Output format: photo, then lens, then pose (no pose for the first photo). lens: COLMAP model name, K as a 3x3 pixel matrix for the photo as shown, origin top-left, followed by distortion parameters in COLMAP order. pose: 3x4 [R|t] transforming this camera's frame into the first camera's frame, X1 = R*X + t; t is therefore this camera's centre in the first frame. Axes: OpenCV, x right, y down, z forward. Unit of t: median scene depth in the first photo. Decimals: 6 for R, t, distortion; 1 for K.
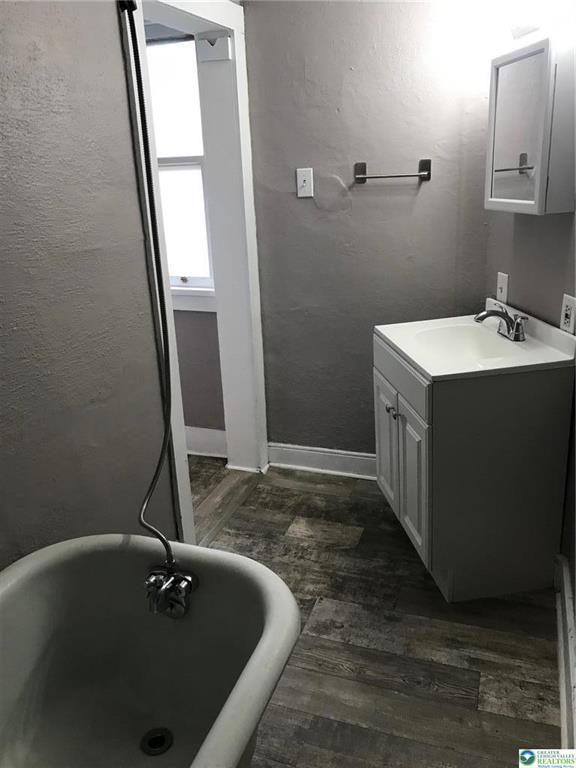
lens RADIAL K [[638.5, 0, 288.3], [0, 638.5, 375.6], [0, 0, 1]] dist [0.054746, -0.067158]
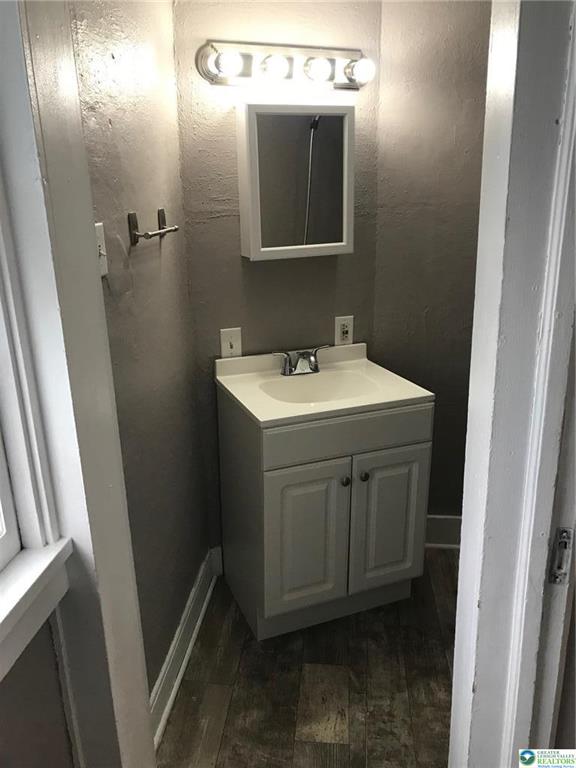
lens RADIAL K [[638.5, 0, 288.3], [0, 638.5, 375.6], [0, 0, 1]] dist [0.054746, -0.067158]
pose [[-0.260705, -0.233697, 0.936706, -0.542632], [0.323367, 0.893075, 0.312811, -0.336513], [-0.909652, 0.384451, -0.157259, 1.021834]]
